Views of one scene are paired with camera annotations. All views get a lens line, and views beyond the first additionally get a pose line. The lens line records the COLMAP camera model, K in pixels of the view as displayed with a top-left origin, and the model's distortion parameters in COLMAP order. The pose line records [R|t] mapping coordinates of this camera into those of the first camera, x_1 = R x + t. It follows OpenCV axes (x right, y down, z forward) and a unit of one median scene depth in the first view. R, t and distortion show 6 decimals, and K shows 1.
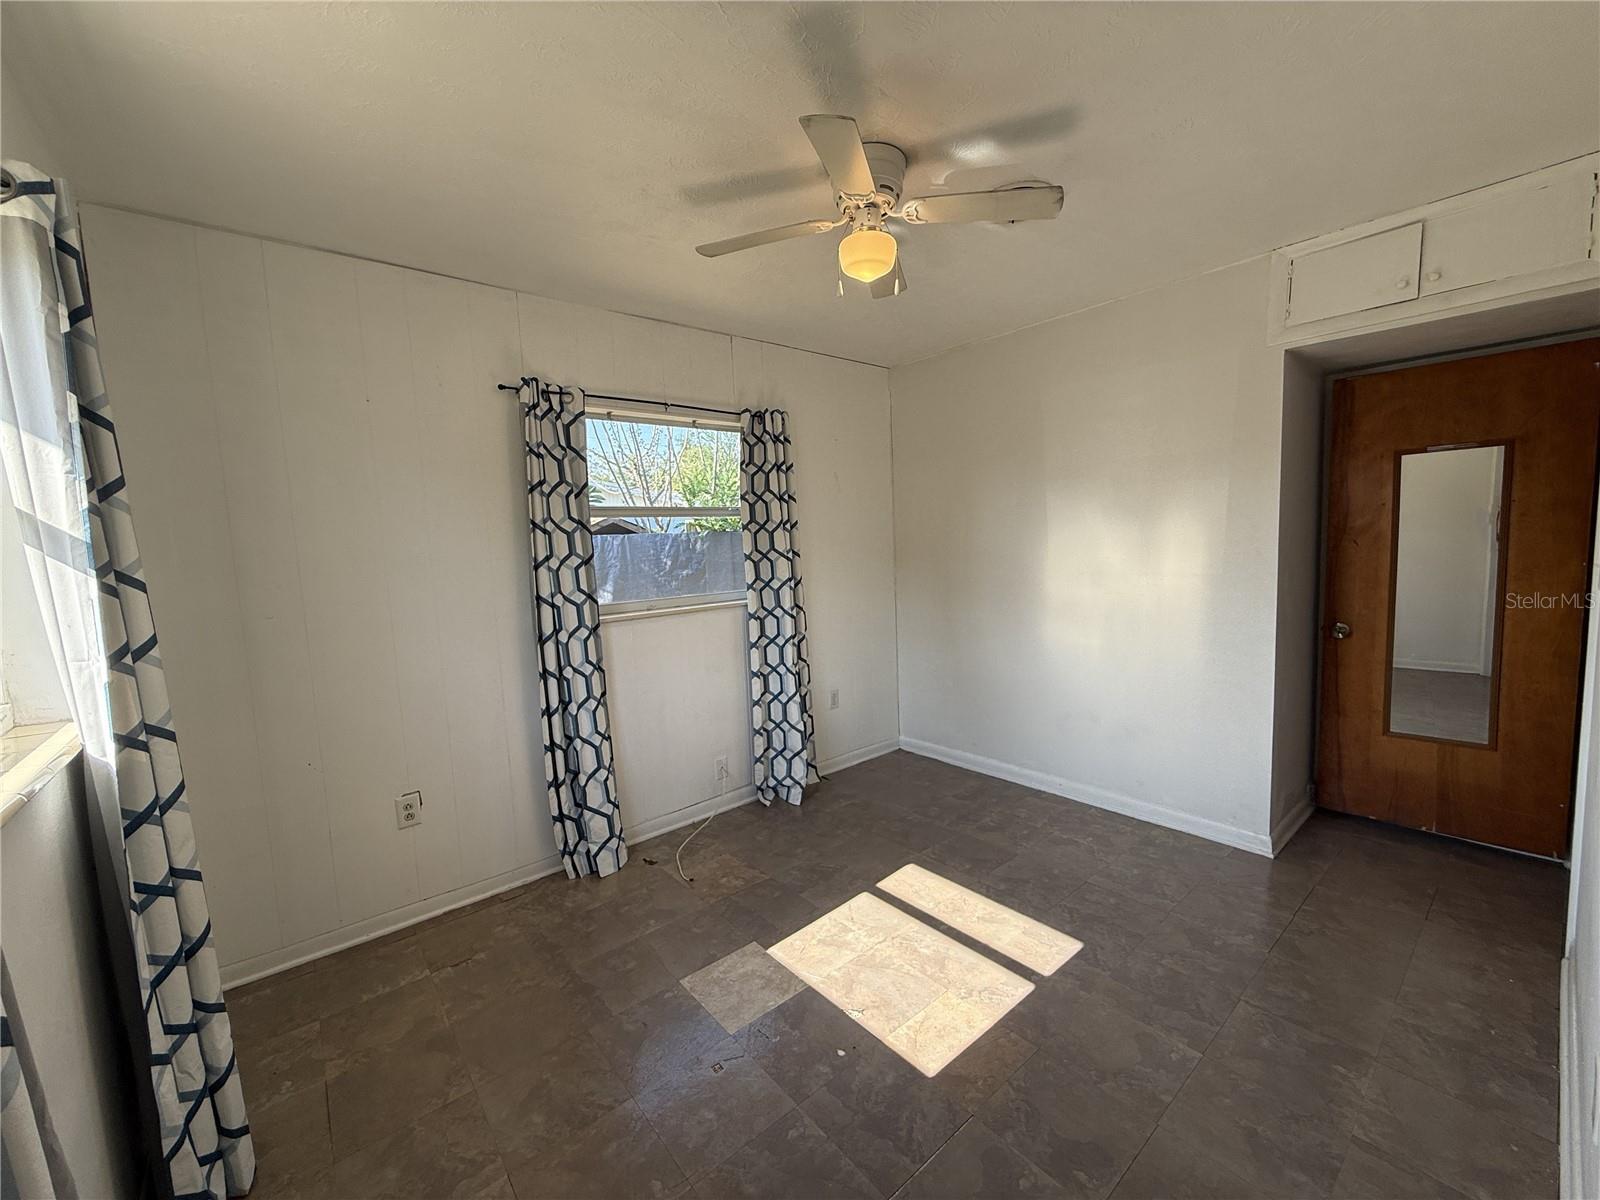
lens RADIAL K [[637.2, 0, 800.2], [0, 637.2, 601.9], [0, 0, 1]] dist [-0.000961, 0.000798]
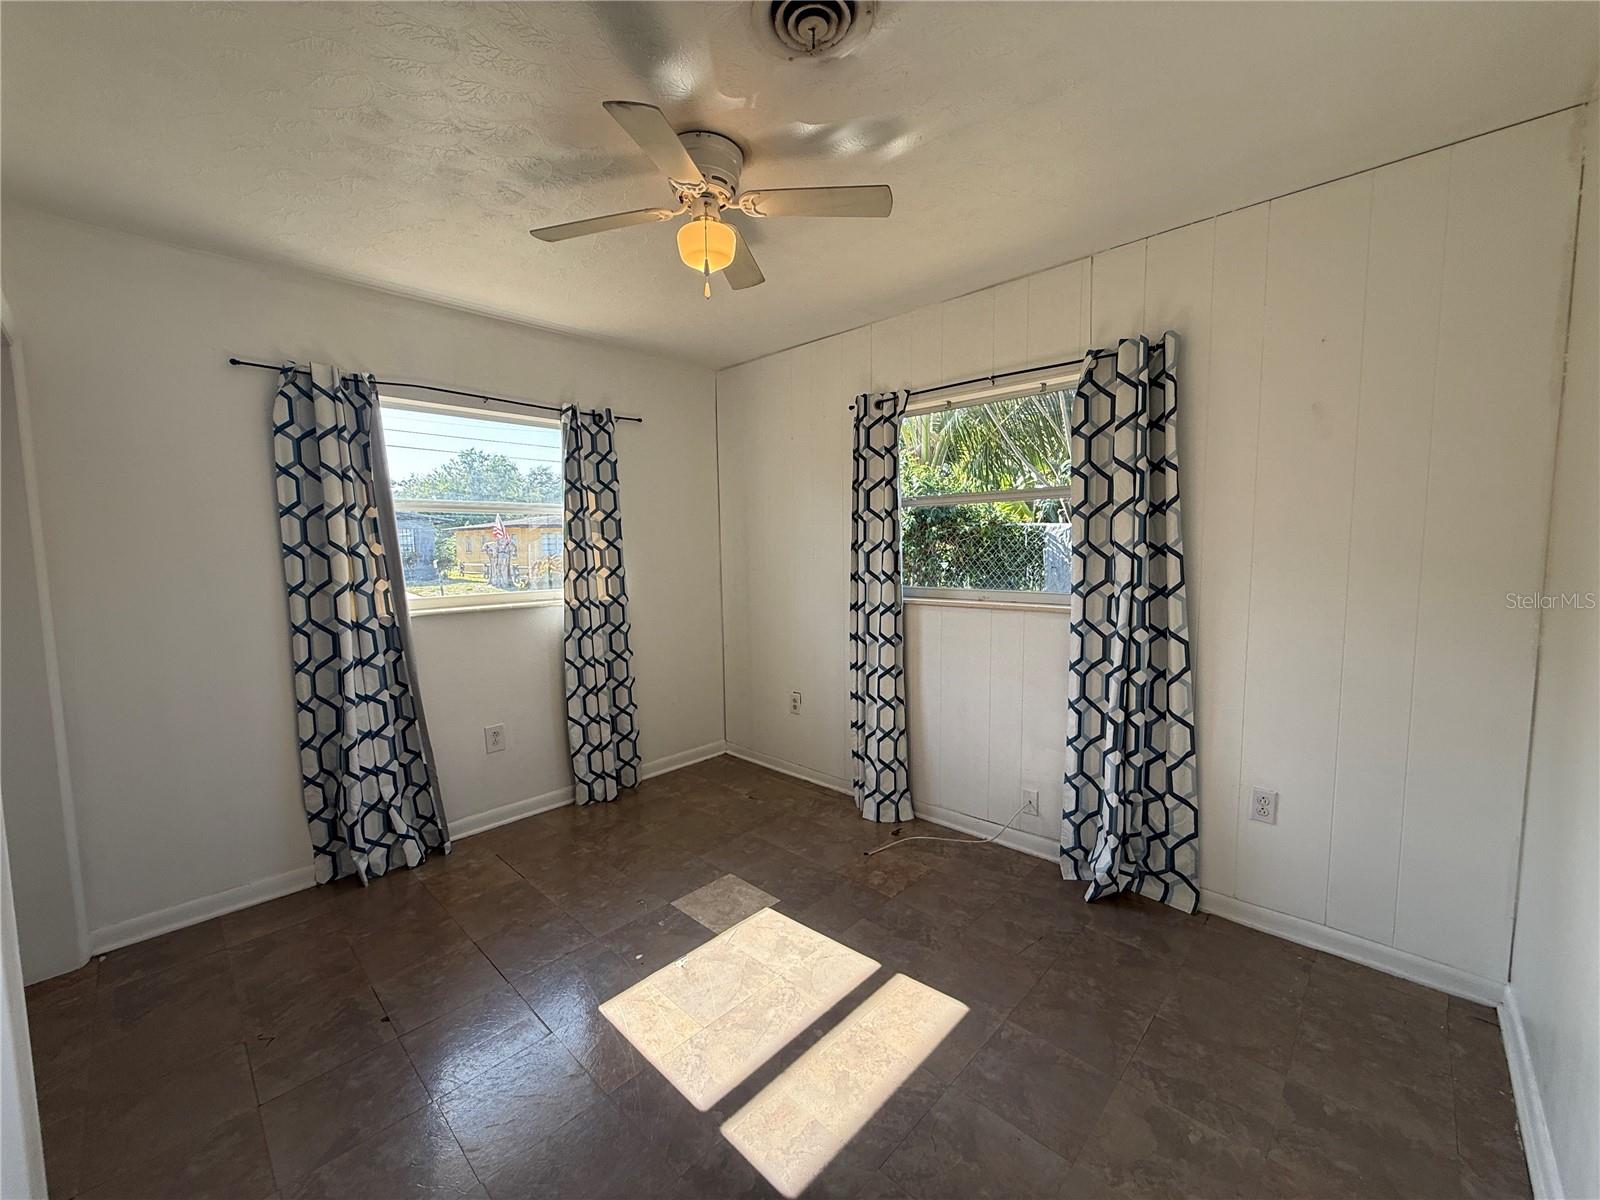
lens RADIAL K [[637.2, 0, 788.4], [0, 637.2, 599.7], [0, 0, 1]] dist [-0.000961, 0.000798]
pose [[0.107610, 0.122793, -0.986581, 0.846388], [-0.088952, 0.989553, 0.113460, -0.089134], [0.990206, 0.075549, 0.117408, 0.763749]]
